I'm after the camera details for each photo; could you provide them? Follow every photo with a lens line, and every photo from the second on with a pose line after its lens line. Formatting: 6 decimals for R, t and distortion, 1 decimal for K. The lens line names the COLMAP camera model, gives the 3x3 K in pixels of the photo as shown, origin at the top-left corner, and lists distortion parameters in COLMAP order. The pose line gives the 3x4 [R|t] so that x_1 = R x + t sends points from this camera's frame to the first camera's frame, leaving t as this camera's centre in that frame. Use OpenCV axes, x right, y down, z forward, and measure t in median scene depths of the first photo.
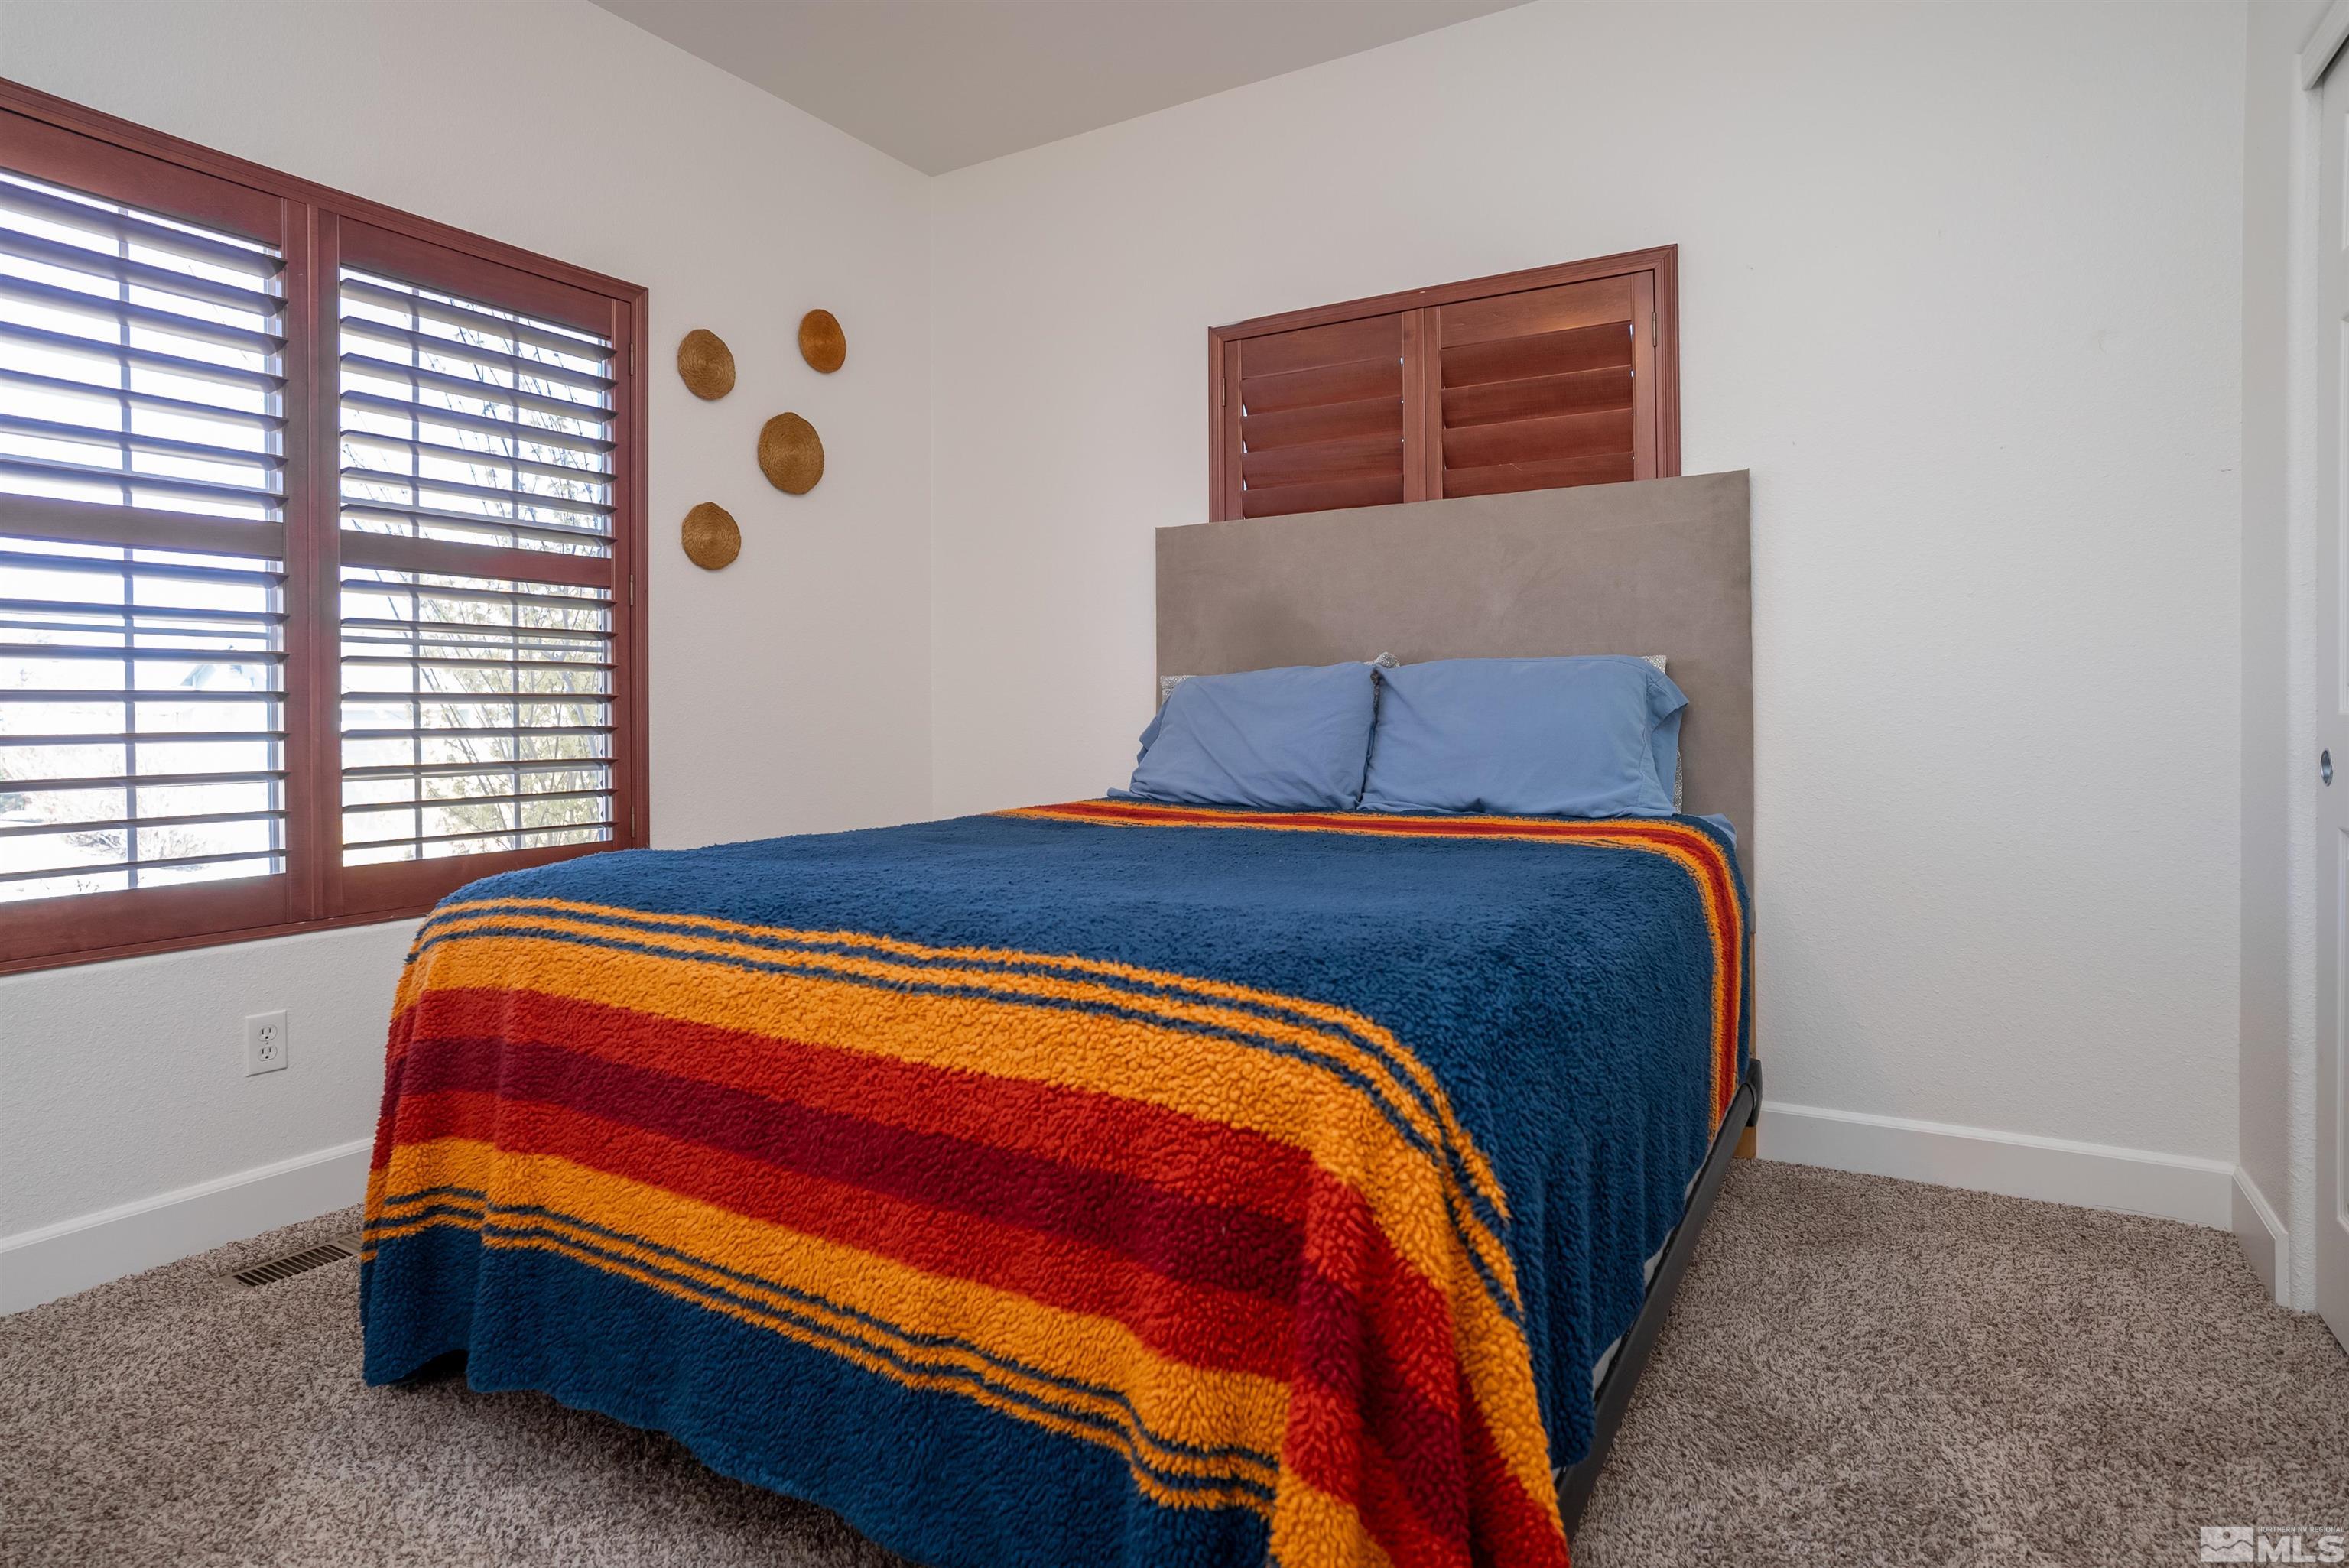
lens RADIAL K [[1243.0, 0, 1217.5], [0, 1243.0, 716.9], [0, 0, 1]] dist [-0.086707, 0.042141]
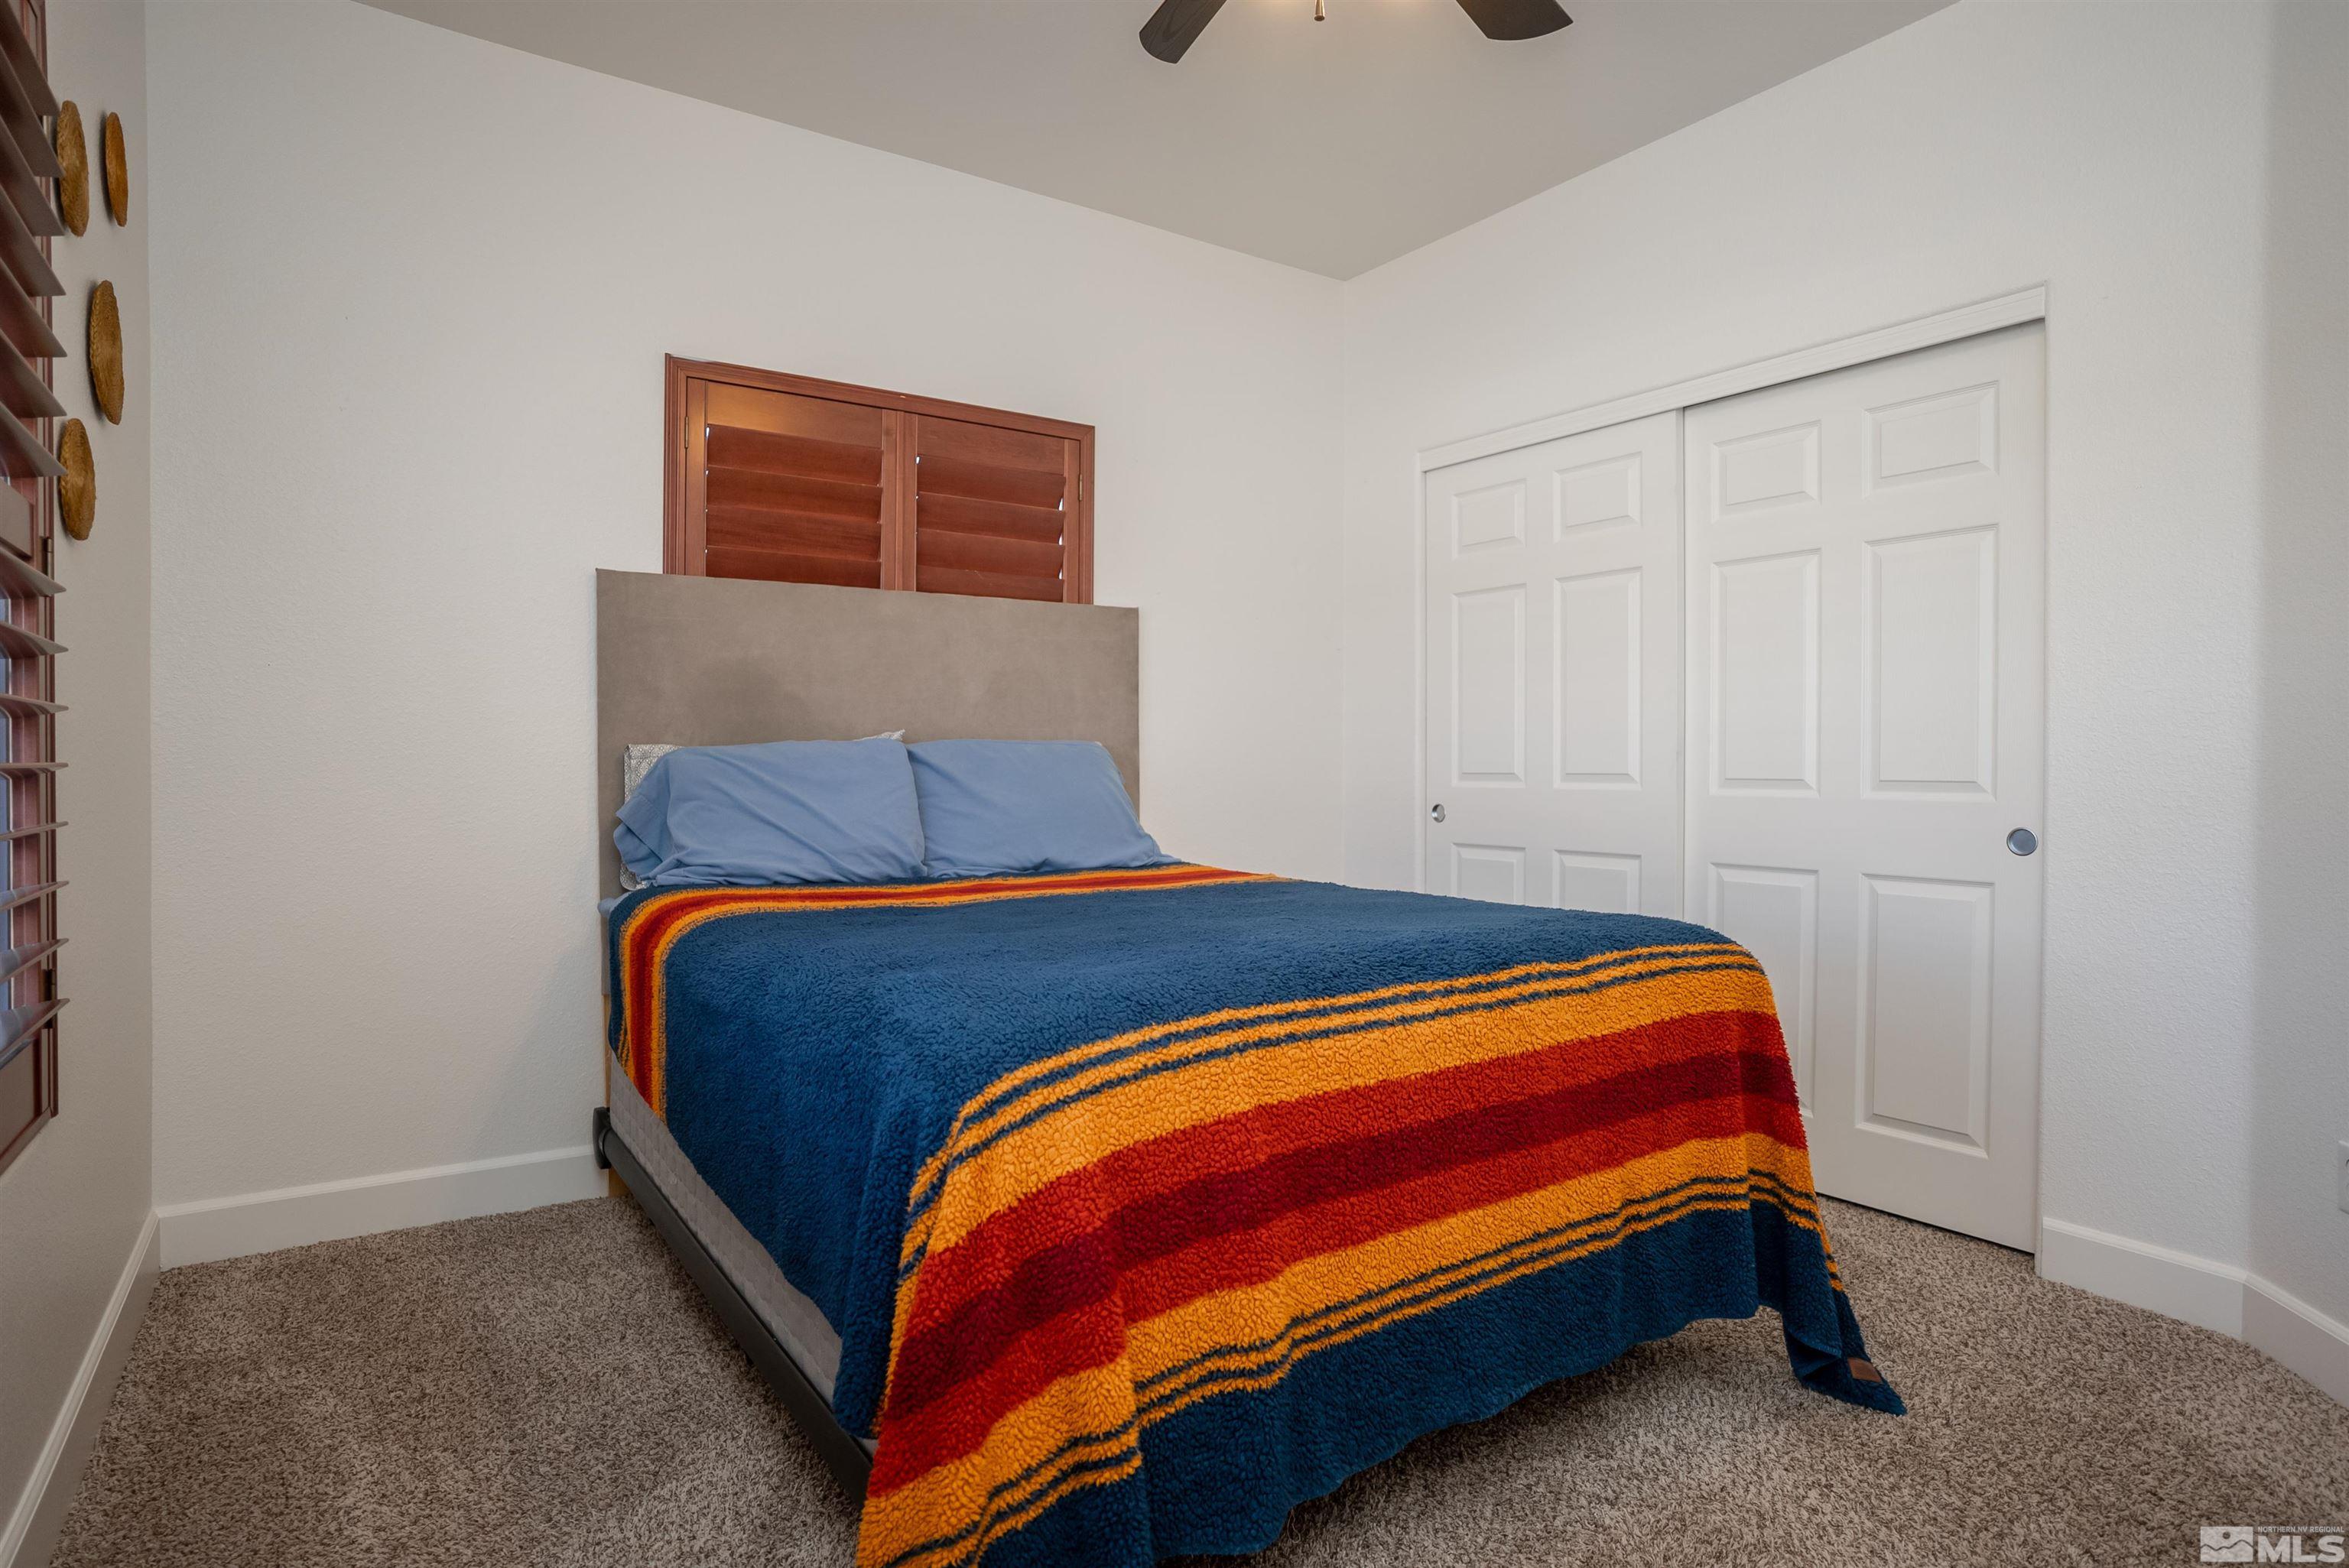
lens RADIAL K [[1244.9, 0, 1169.9], [0, 1244.9, 782.1], [0, 0, 1]] dist [-0.071579, 0.042681]
pose [[0.441769, -0.005530, 0.897112, -0.751960], [-0.003530, 0.999963, 0.007902, -0.017172], [-0.897122, -0.006658, 0.441733, 0.328840]]
